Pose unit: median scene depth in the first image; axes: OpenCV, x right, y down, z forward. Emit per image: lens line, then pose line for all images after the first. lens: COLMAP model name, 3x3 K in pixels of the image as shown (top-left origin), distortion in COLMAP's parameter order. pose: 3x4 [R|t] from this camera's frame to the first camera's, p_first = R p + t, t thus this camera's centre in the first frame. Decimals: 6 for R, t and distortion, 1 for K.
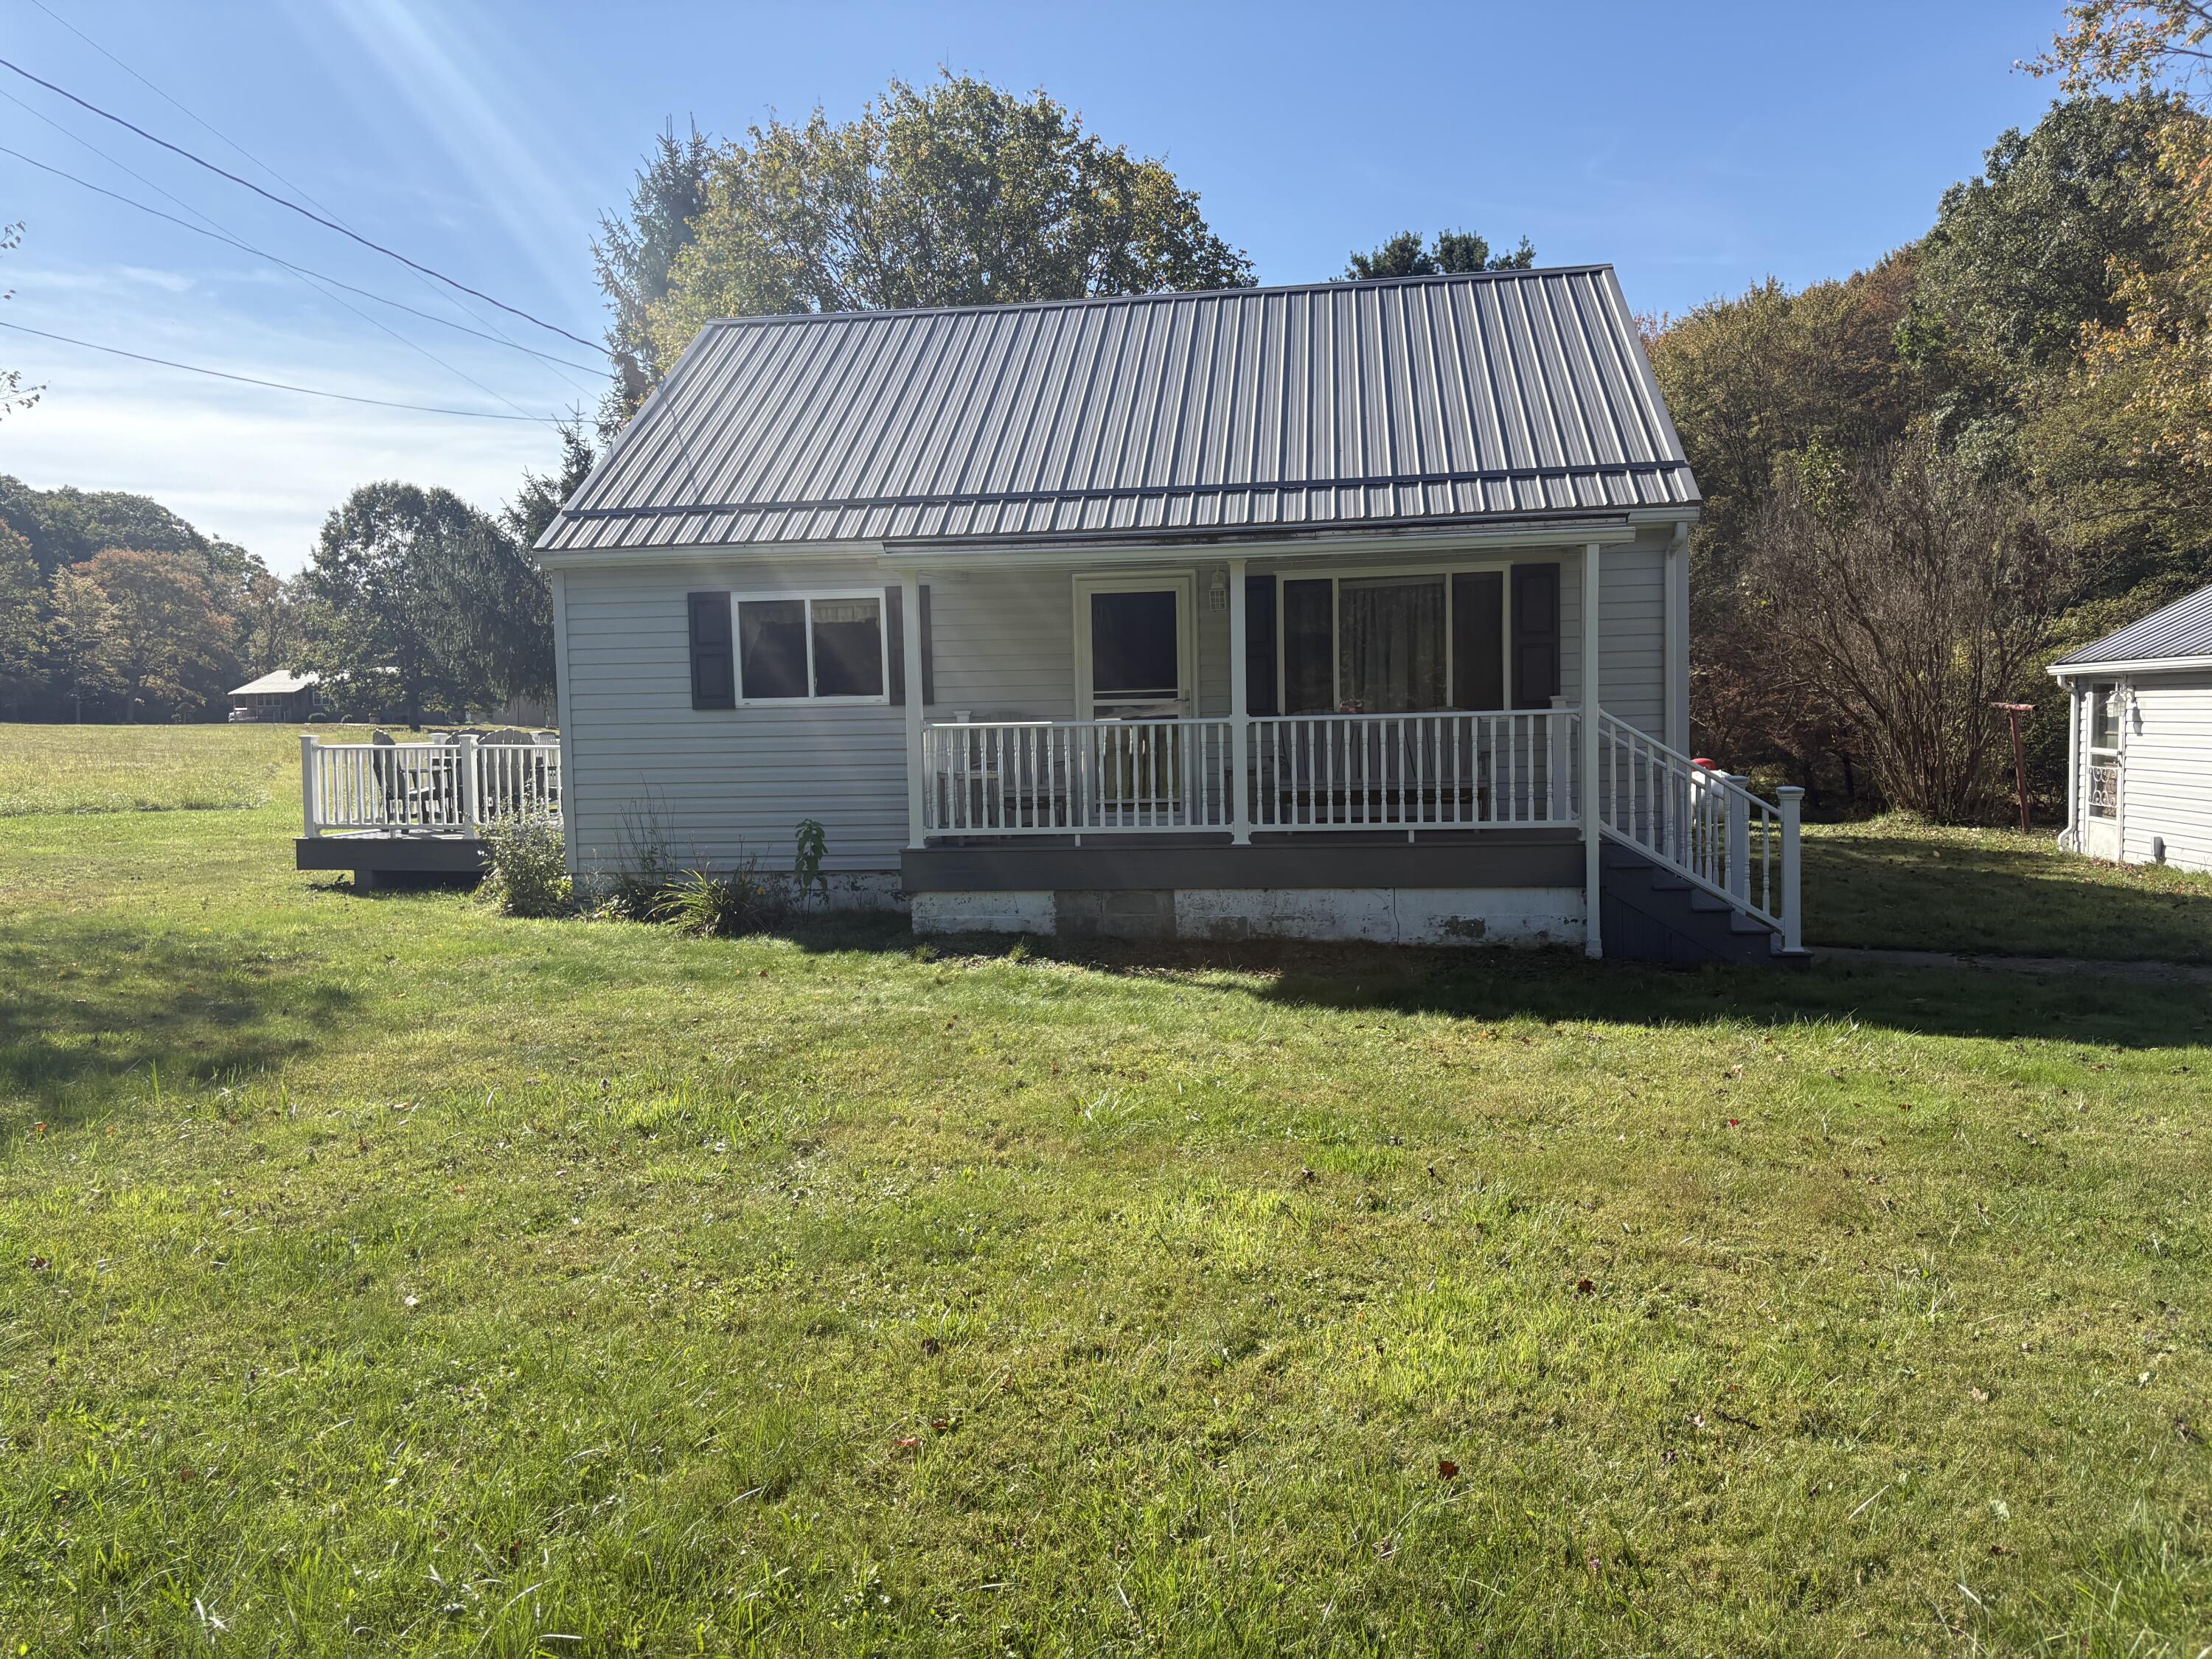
lens RADIAL K [[1670.1, 0, 1106.0], [0, 1670.1, 829.5], [0, 0, 1]] dist [0.063797, -0.077070]
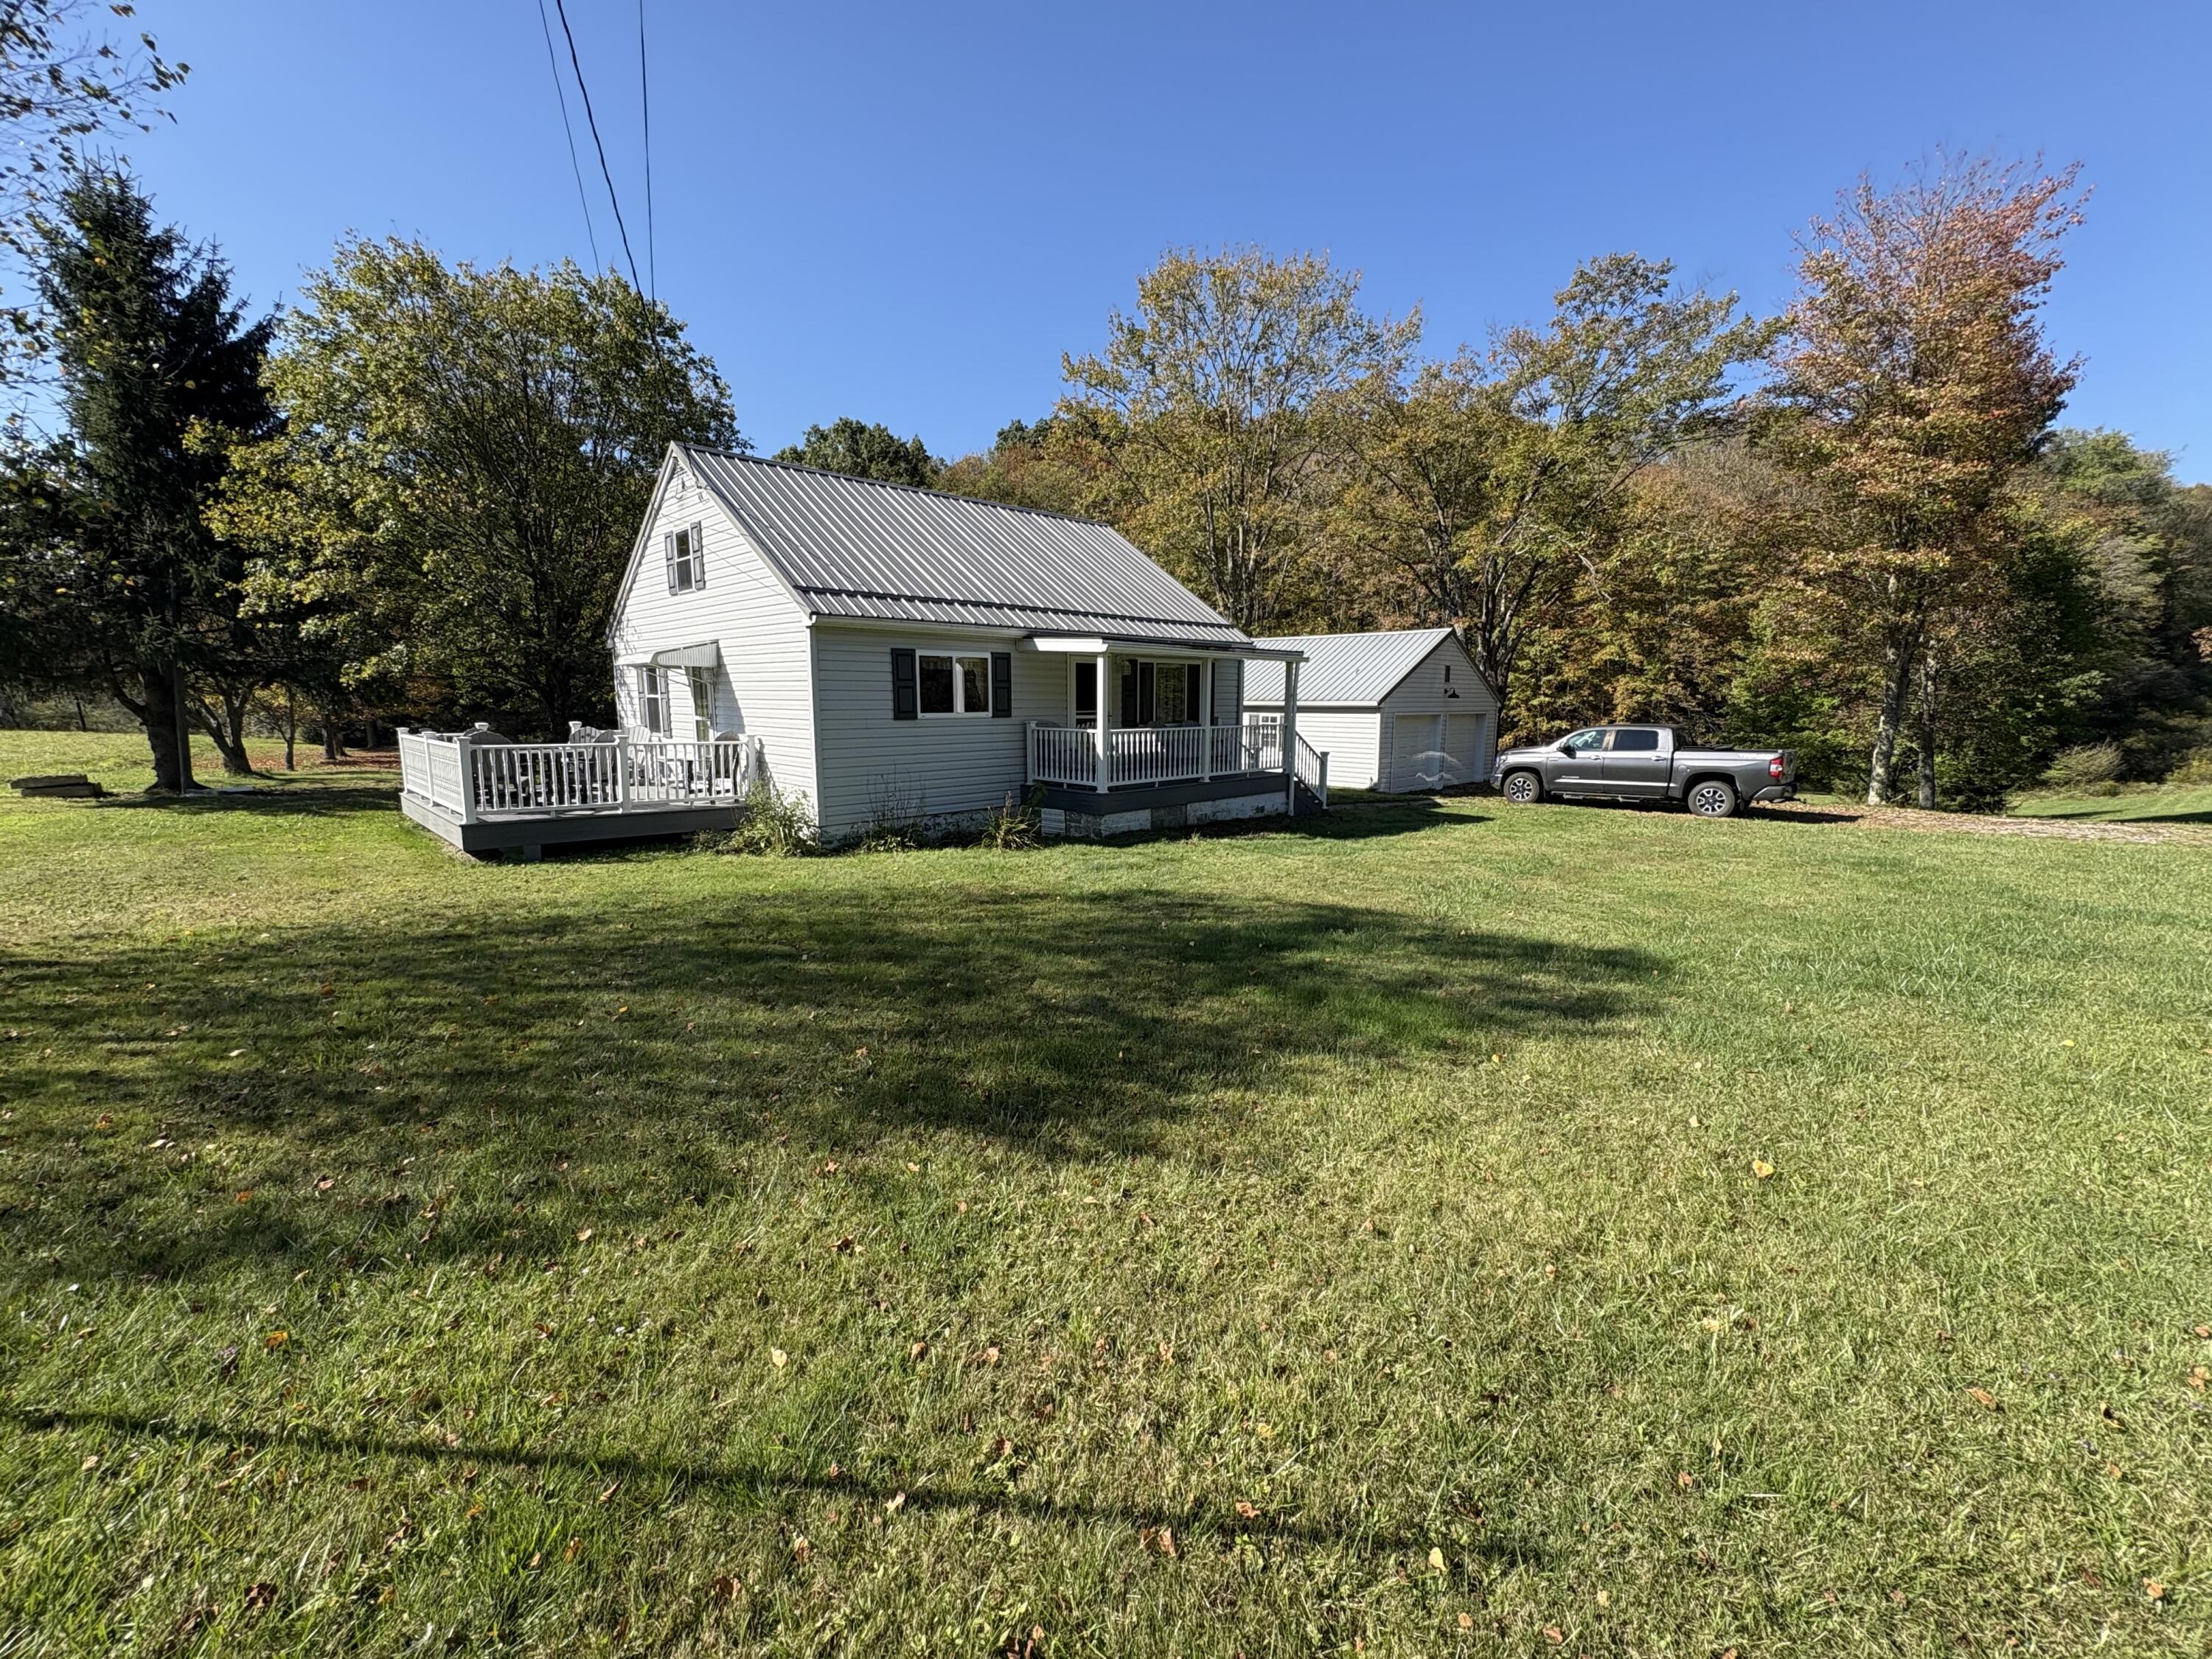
lens RADIAL K [[883.7, 0, 1106.0], [0, 883.7, 829.5], [0, 0, 1]] dist [-0.009782, 0.000109]
pose [[0.583420, -0.095543, 0.806531, -0.919618], [0.043601, 0.995309, 0.086366, -0.034013], [-0.811000, -0.015222, 0.584849, 0.362169]]
